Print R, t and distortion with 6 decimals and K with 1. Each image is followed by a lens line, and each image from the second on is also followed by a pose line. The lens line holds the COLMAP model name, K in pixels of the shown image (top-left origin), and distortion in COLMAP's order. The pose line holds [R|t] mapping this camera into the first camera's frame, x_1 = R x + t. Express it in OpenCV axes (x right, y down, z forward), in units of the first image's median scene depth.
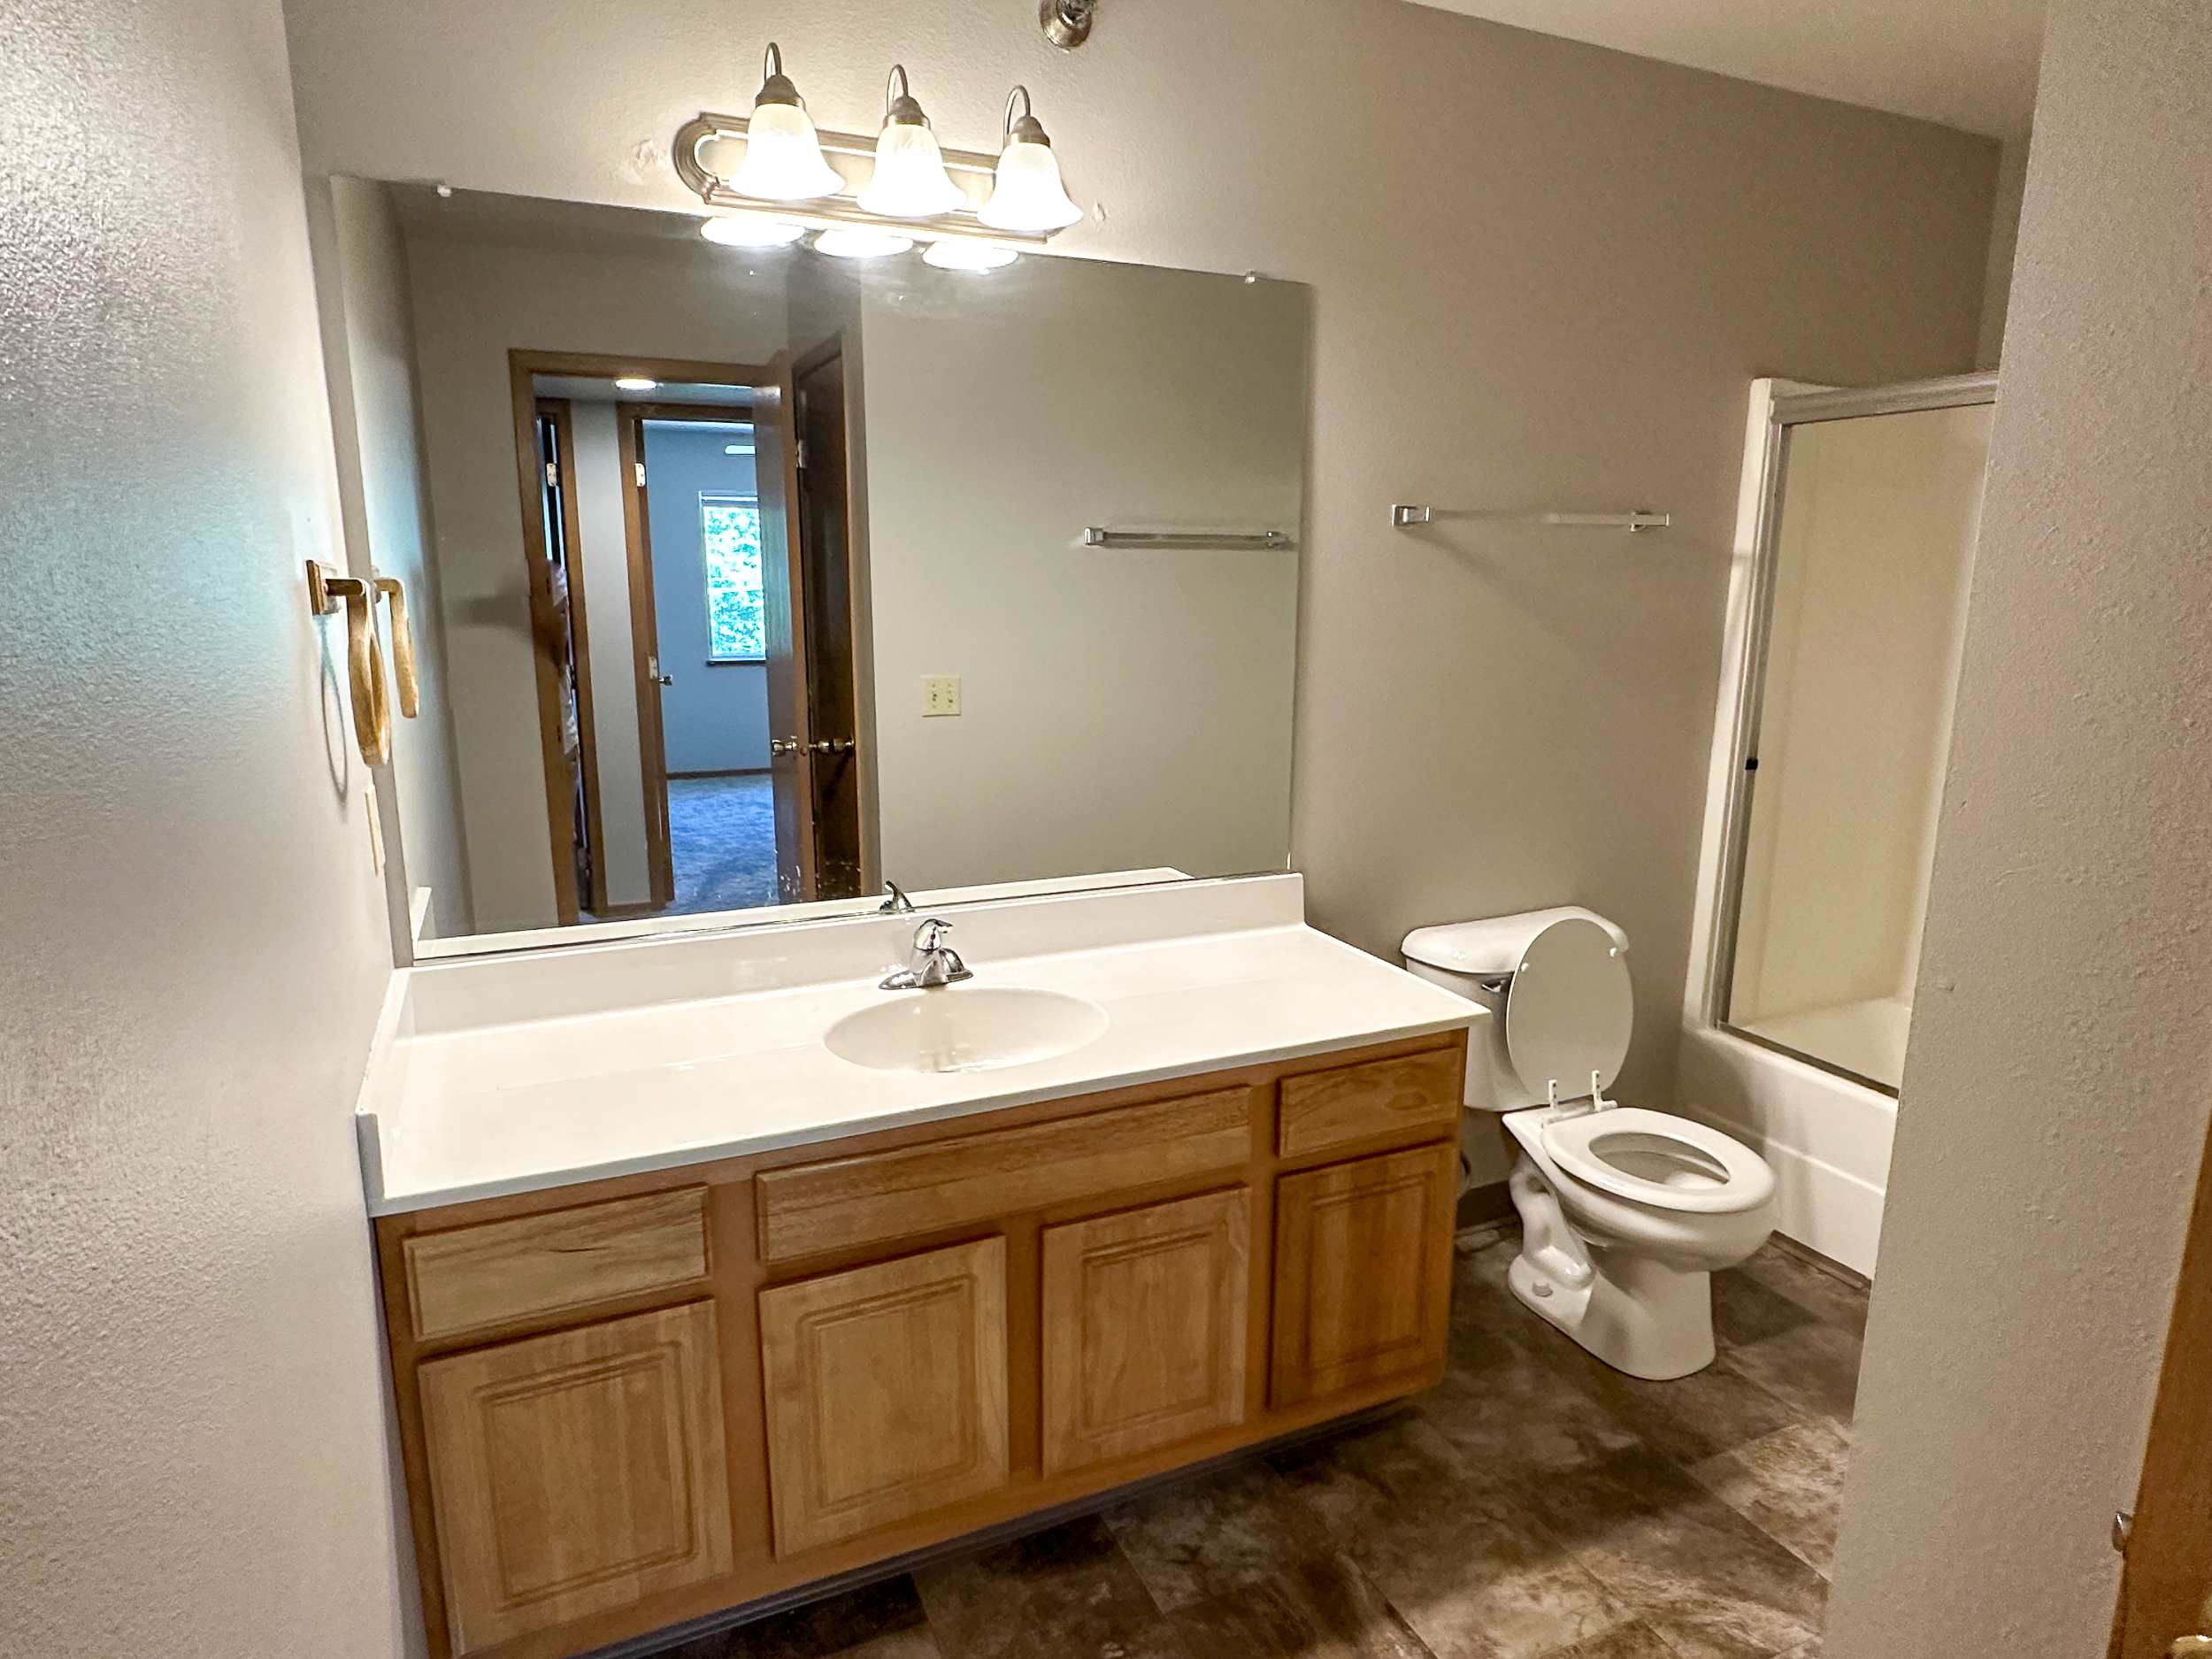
lens RADIAL K [[1279.2, 0, 1106.3], [0, 1279.2, 838.5], [0, 0, 1]] dist [-0.004676, -0.002372]
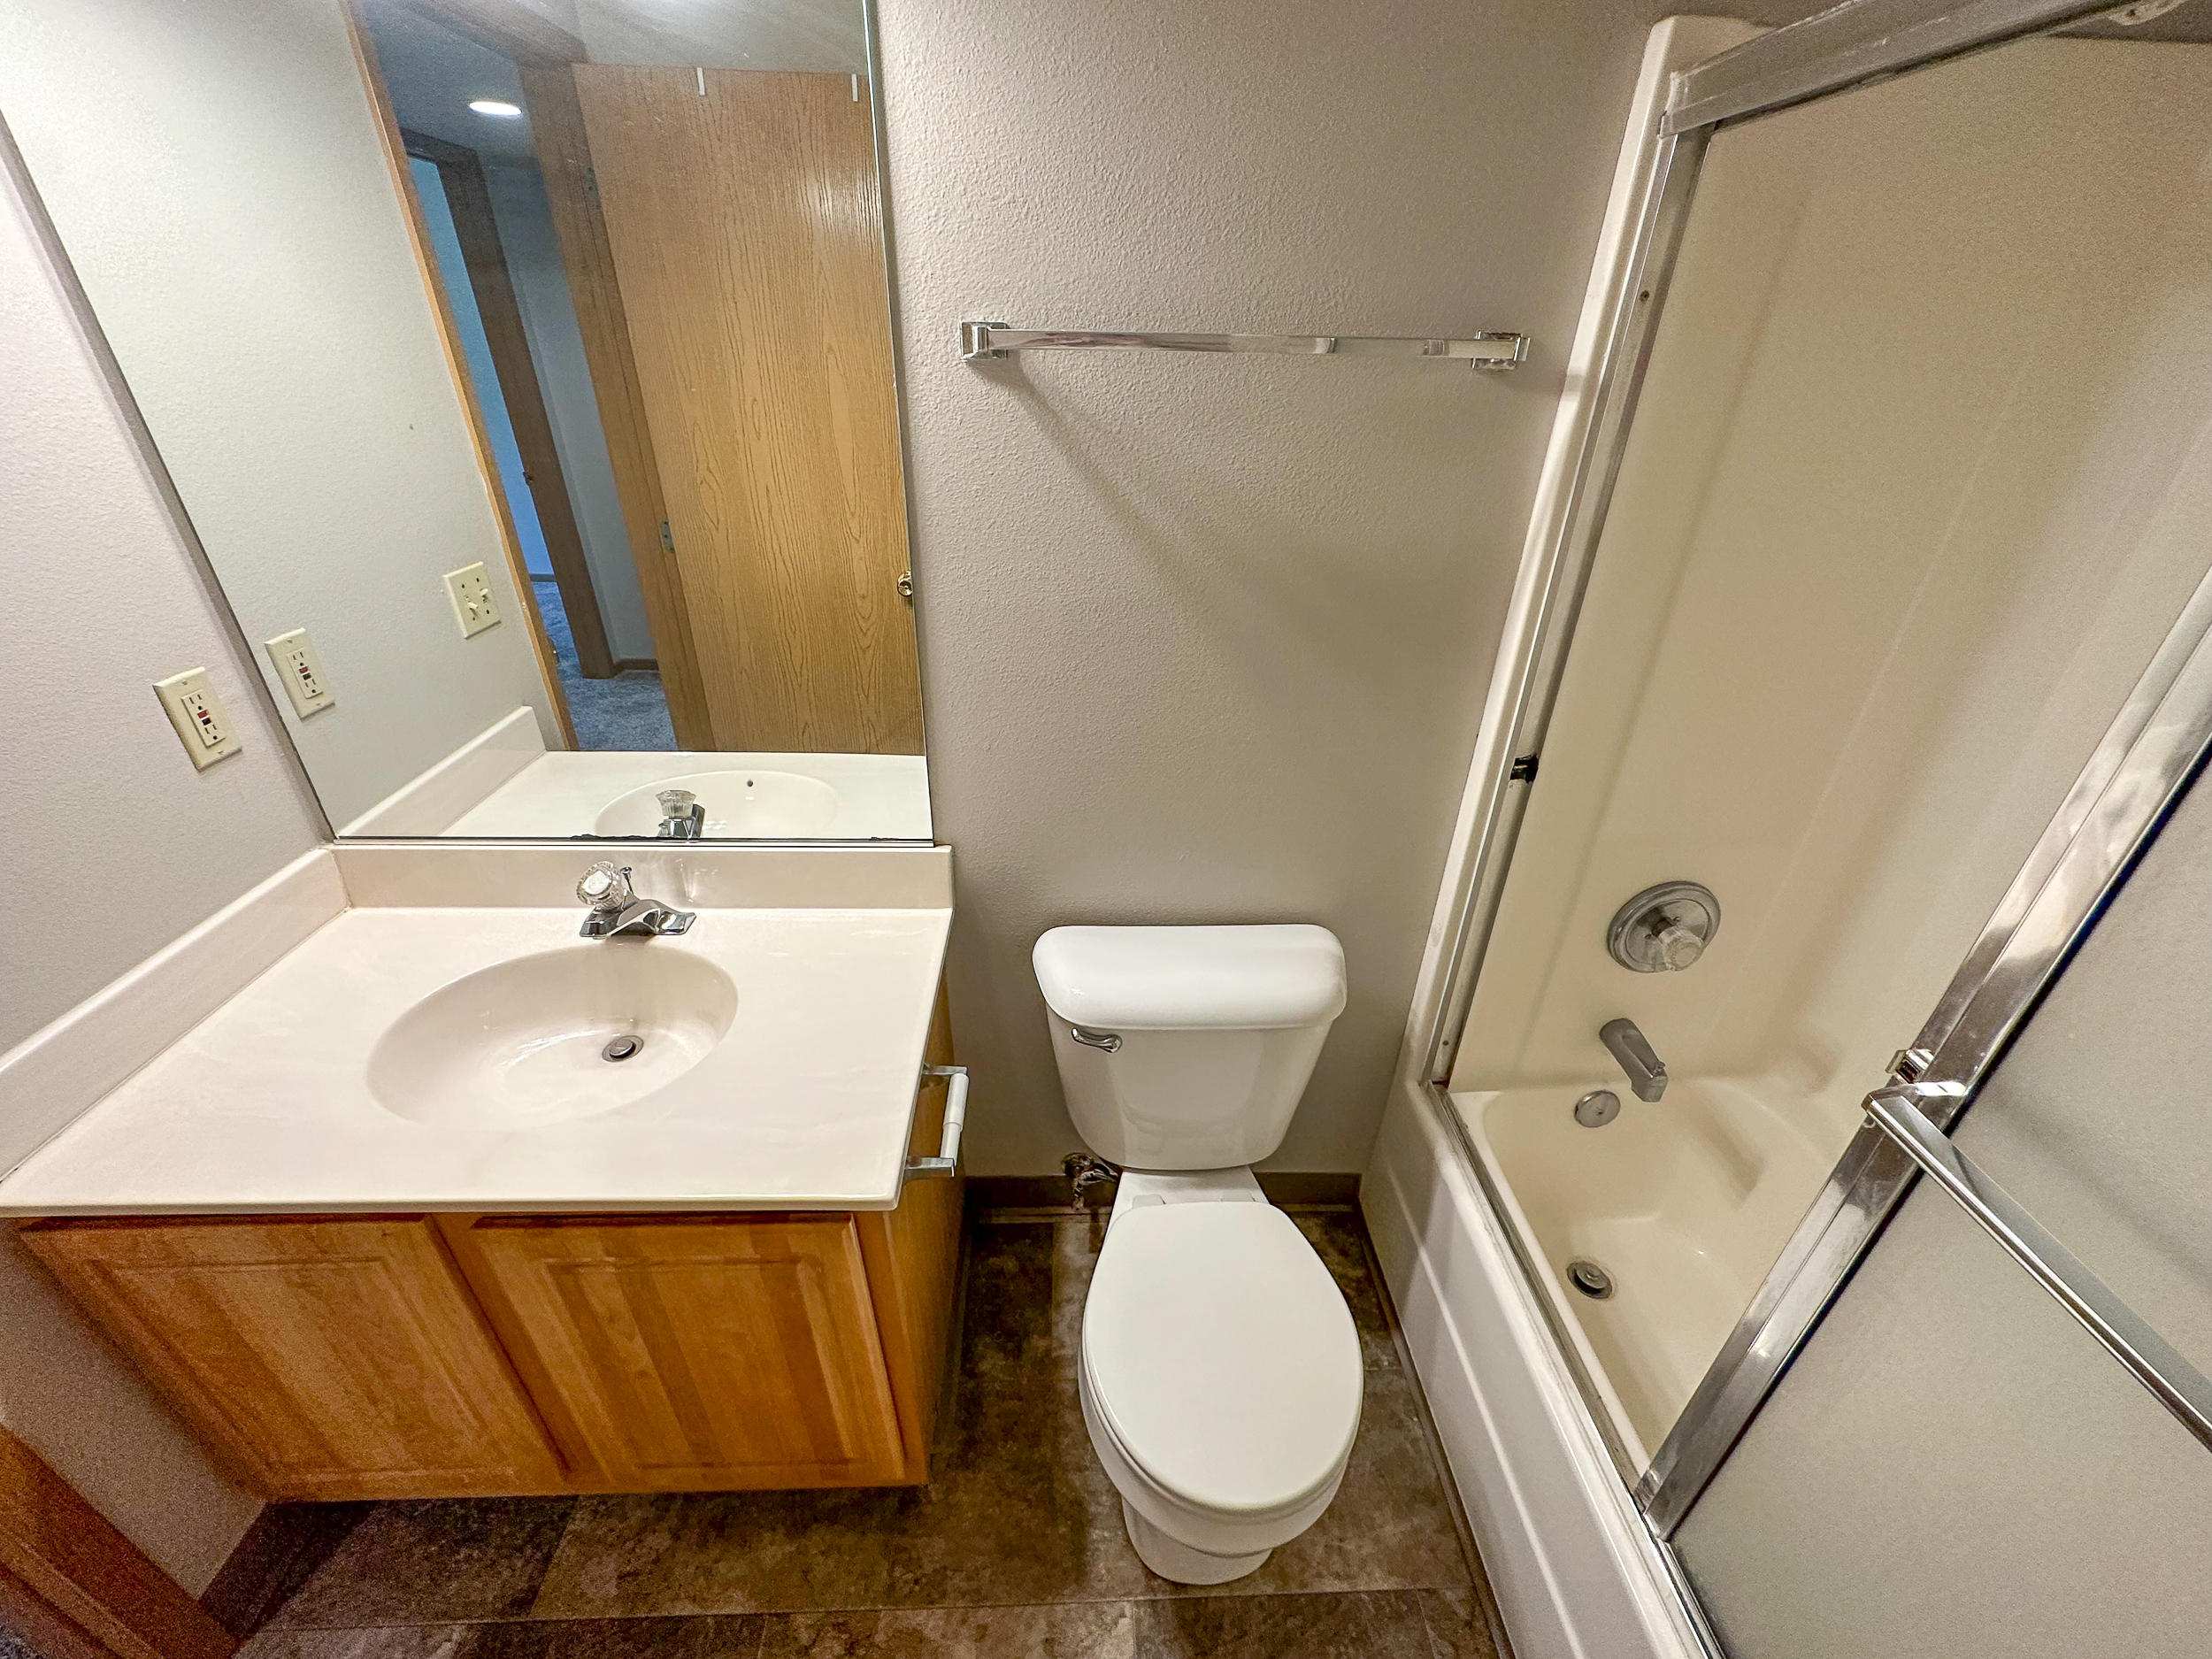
lens RADIAL K [[879.2, 0, 1100.9], [0, 879.2, 828.1], [0, 0, 1]] dist [-0.000885, 0.000153]
pose [[0.384656, -0.444658, 0.808900, 0.199122], [0.174312, 0.895549, 0.409398, -0.250178], [-0.906452, -0.016476, 0.421988, 0.902515]]
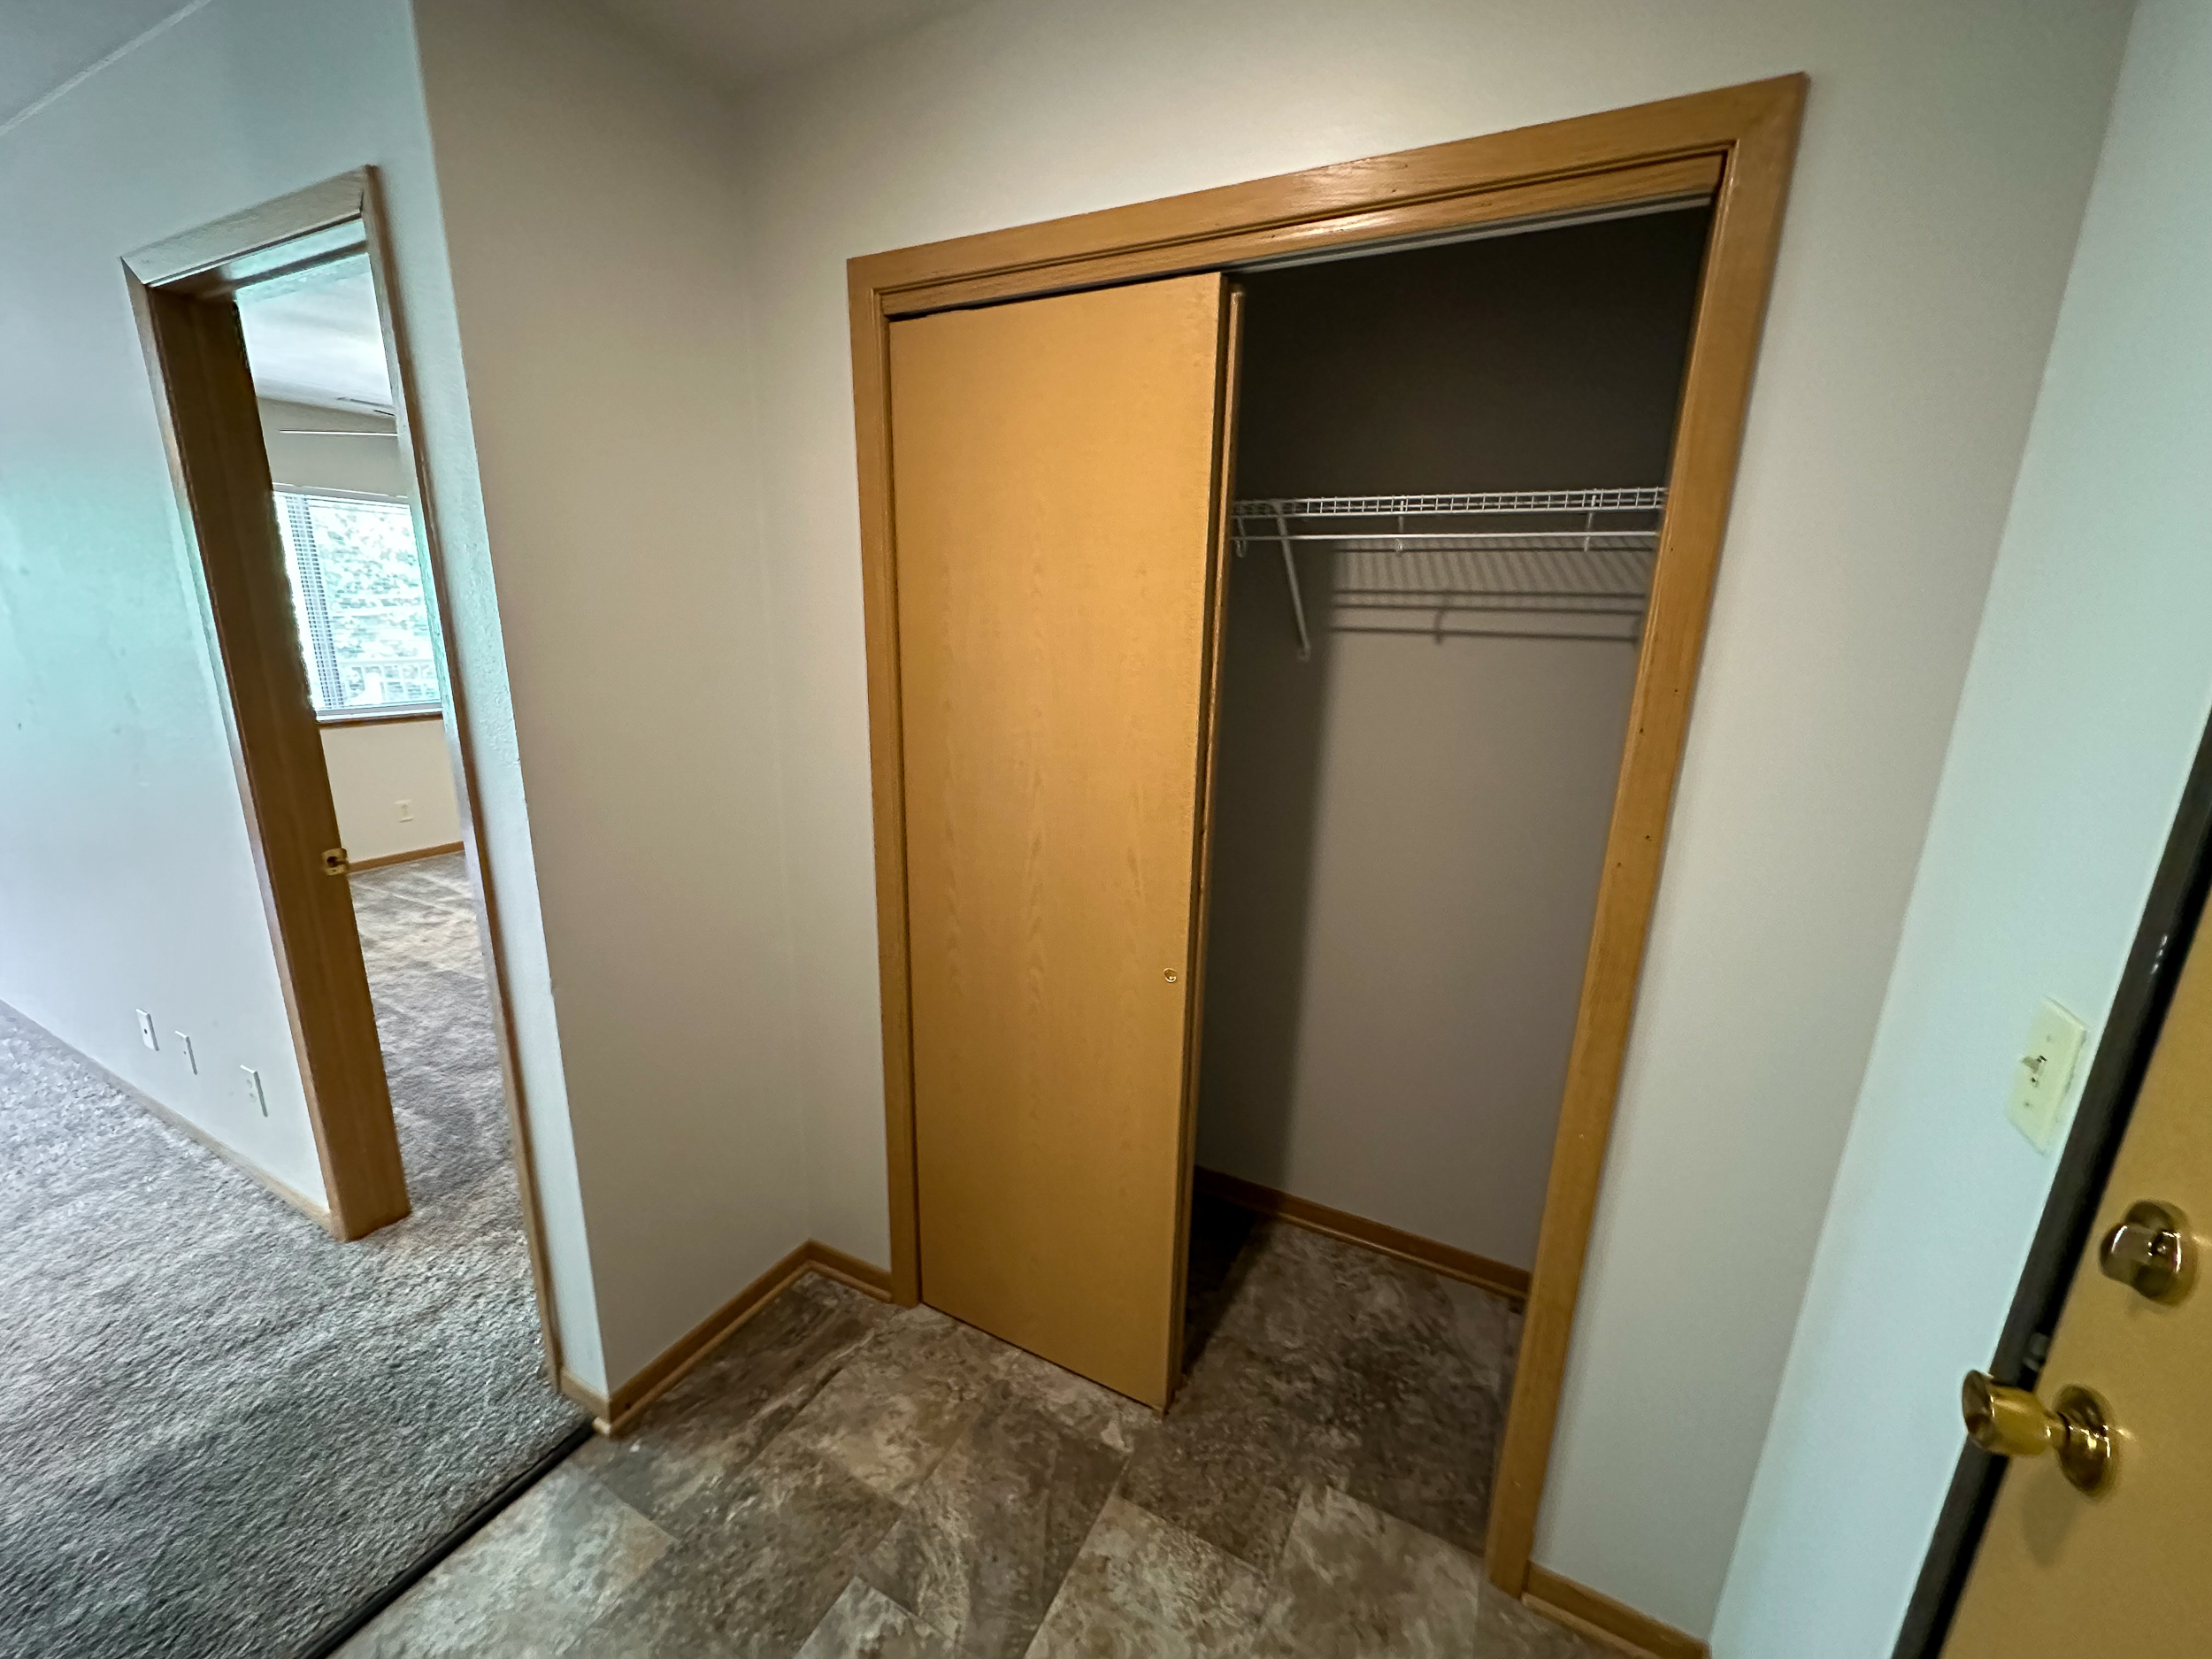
lens RADIAL K [[882.8, 0, 1108.1], [0, 882.8, 827.3], [0, 0, 1]] dist [0.000061, 0.000138]
pose [[0.619397, 0.206854, -0.757337, 1.010537], [-0.179878, 0.976395, 0.119571, -0.176584], [0.764193, 0.062166, 0.641984, 0.524702]]
